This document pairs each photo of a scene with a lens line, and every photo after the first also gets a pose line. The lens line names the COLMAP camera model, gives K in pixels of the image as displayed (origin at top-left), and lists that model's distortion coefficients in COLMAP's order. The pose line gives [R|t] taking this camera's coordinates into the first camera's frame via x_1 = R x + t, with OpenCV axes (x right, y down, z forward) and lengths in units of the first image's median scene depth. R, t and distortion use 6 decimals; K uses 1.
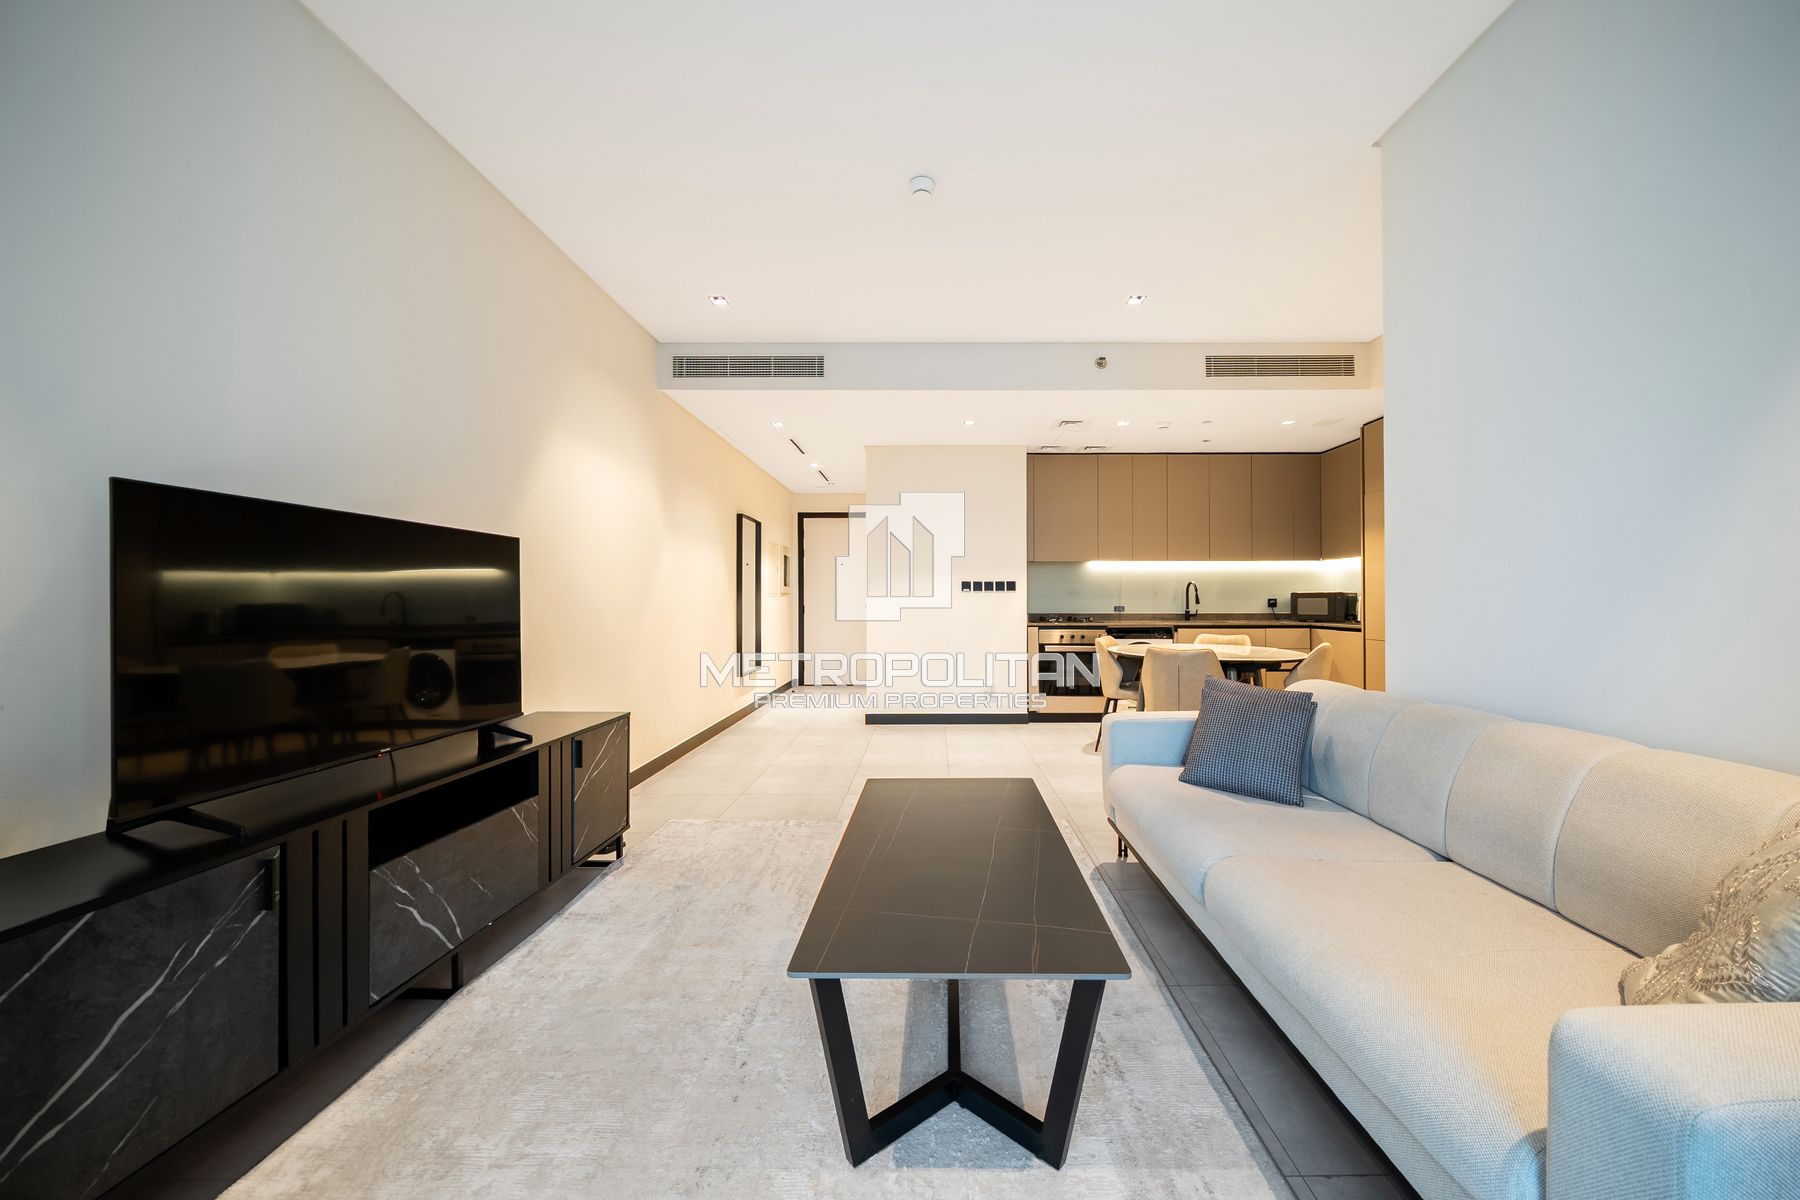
lens RADIAL K [[628.5, 0, 930.8], [0, 628.5, 596.9], [0, 0, 1]] dist [-0.001865, -0.000188]
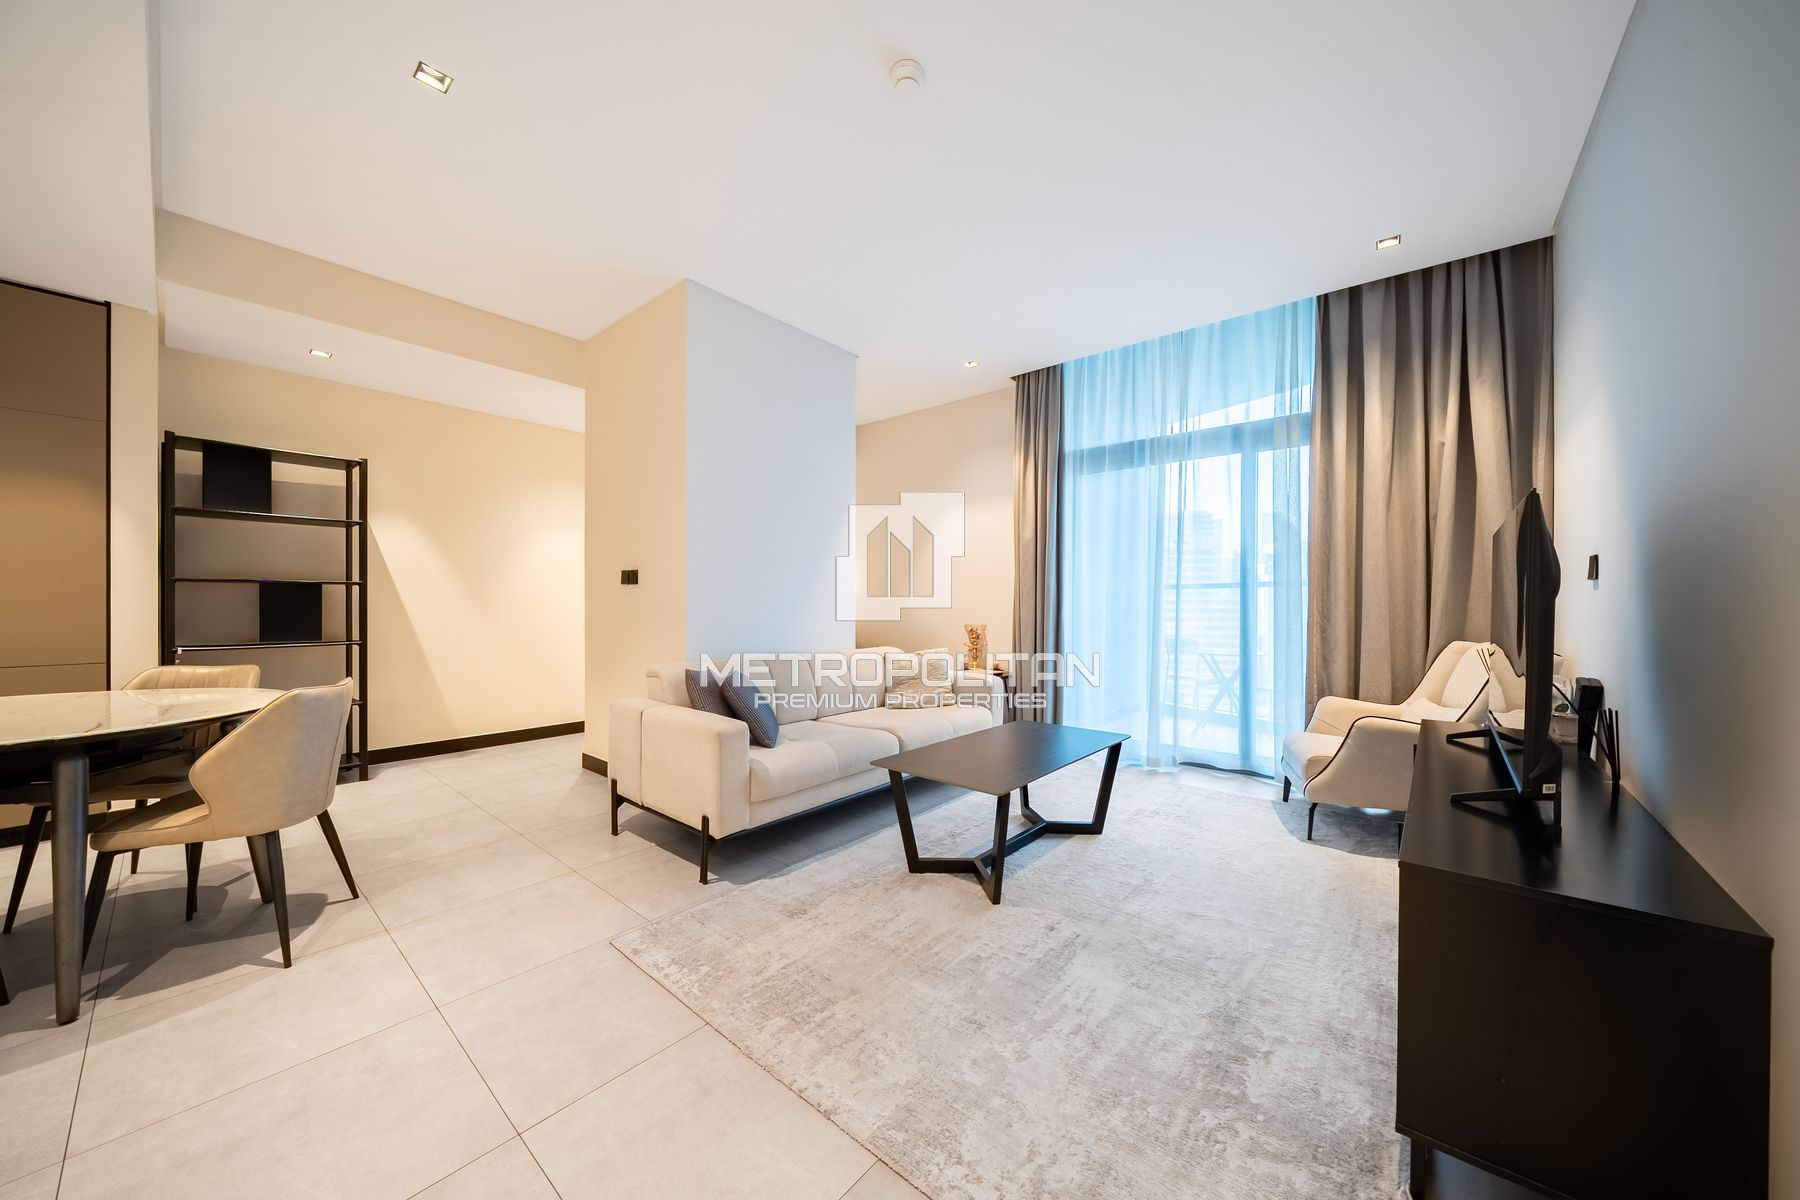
lens RADIAL K [[614.9, 0, 898.5], [0, 614.9, 610.0], [0, 0, 1]] dist [-0.001619, -0.000242]
pose [[-0.765580, -0.008093, 0.643290, -0.275233], [-0.005773, 0.999967, 0.005710, 0.008695], [-0.643315, 0.000658, -0.765602, 0.869847]]
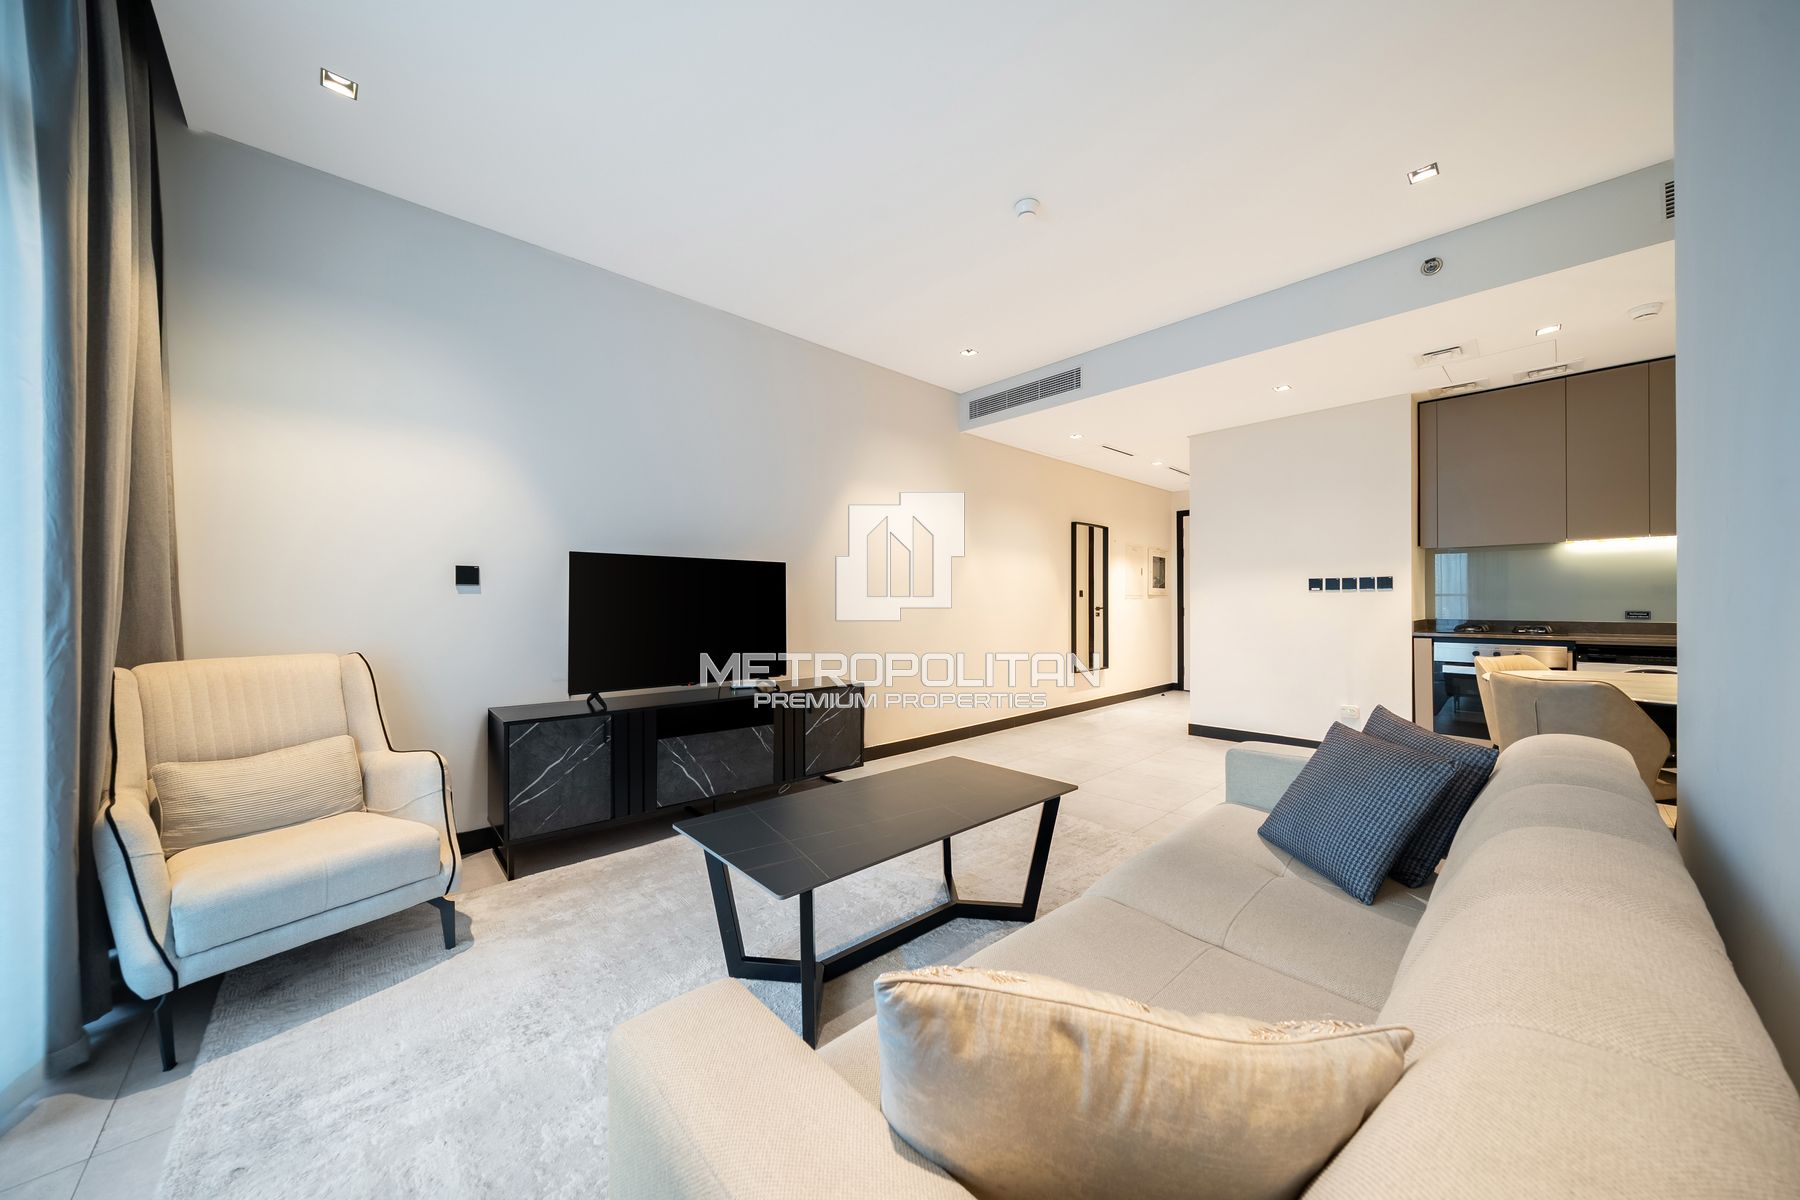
lens RADIAL K [[611.7, 0, 899.0], [0, 611.7, 601.3], [0, 0, 1]] dist [0.000154, -0.000106]
pose [[0.682063, -0.002635, -0.731289, 0.320531], [0.005107, 0.999986, 0.001160, 0.001448], [0.731276, -0.004525, 0.682067, 0.076967]]
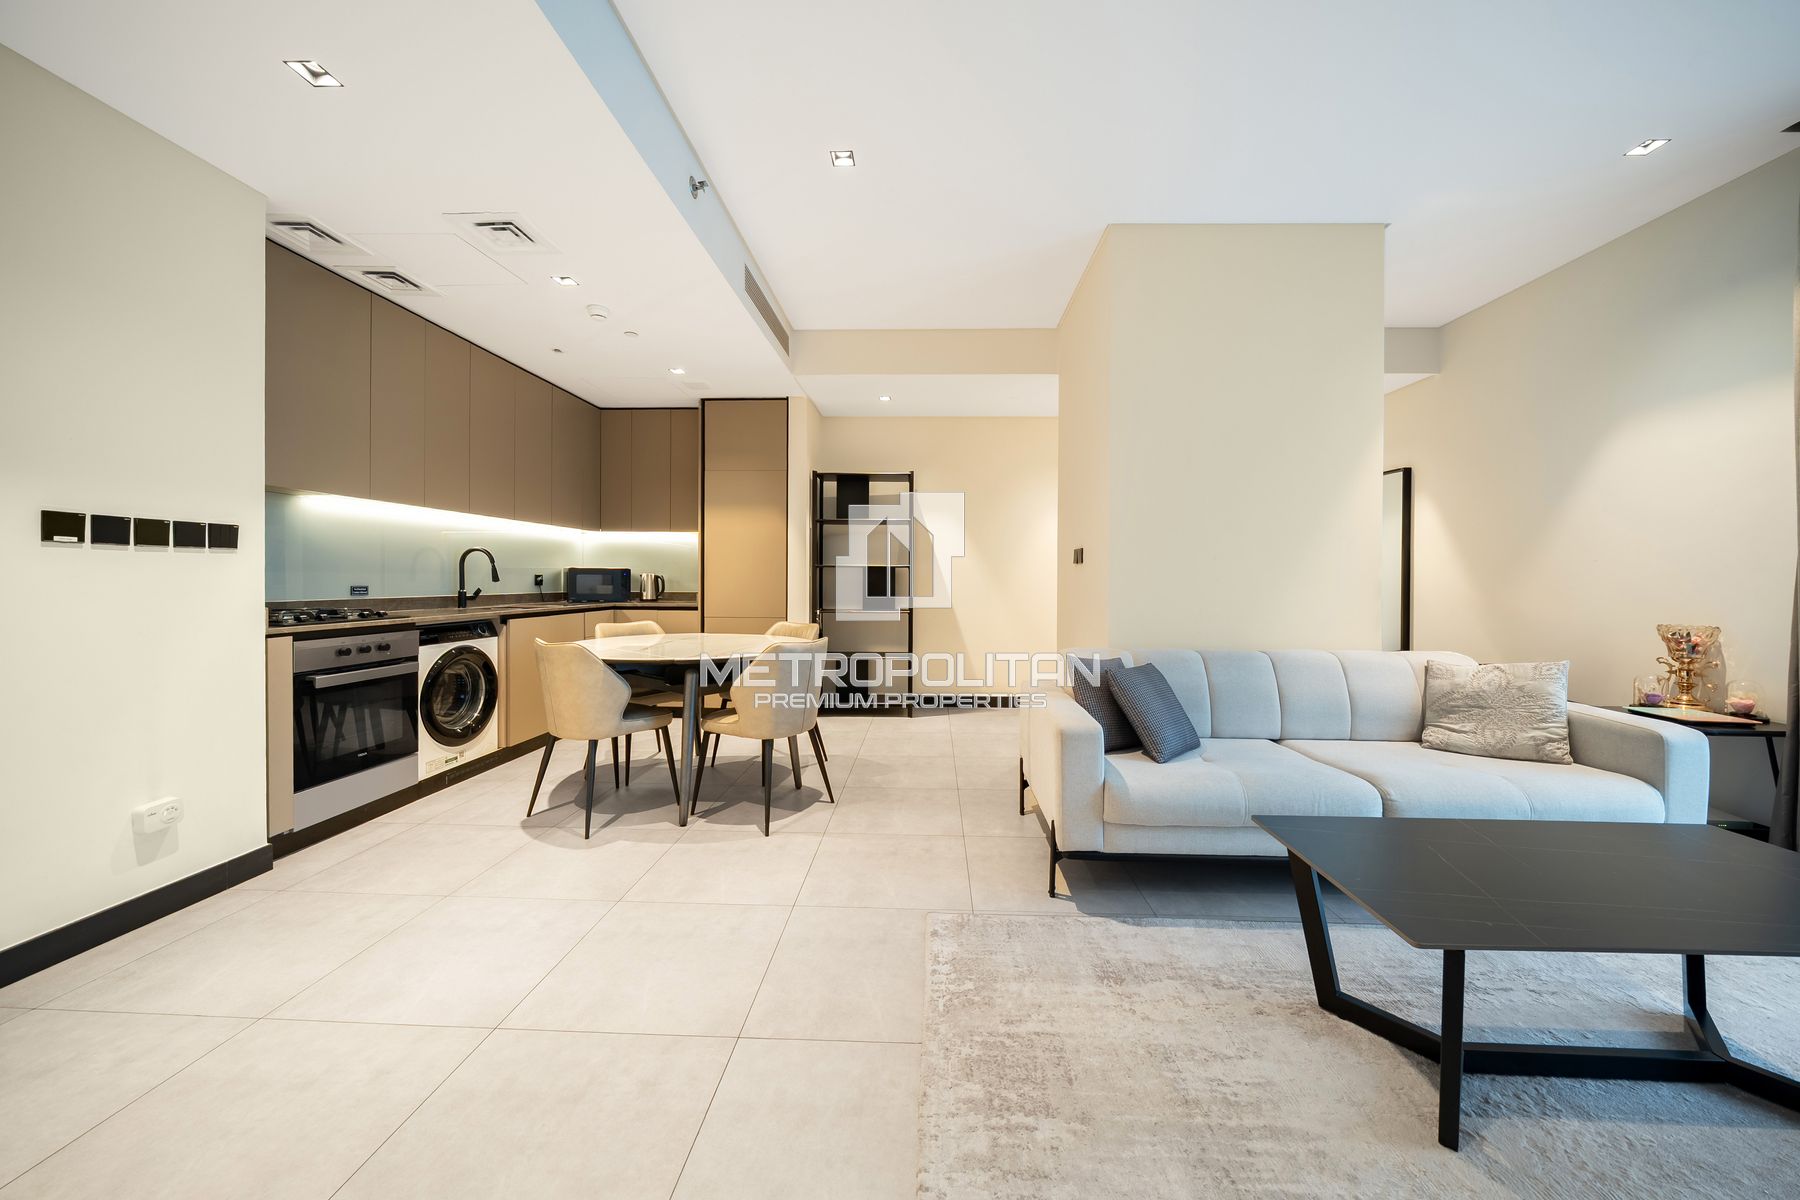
lens RADIAL K [[626.0, 0, 912.1], [0, 626.0, 585.8], [0, 0, 1]] dist [-0.001912, -0.000169]
pose [[0.029980, -0.008622, 0.999513, -0.292216], [-0.011434, 0.999894, 0.008969, 0.005838], [-0.999485, -0.011698, 0.029878, 0.674881]]
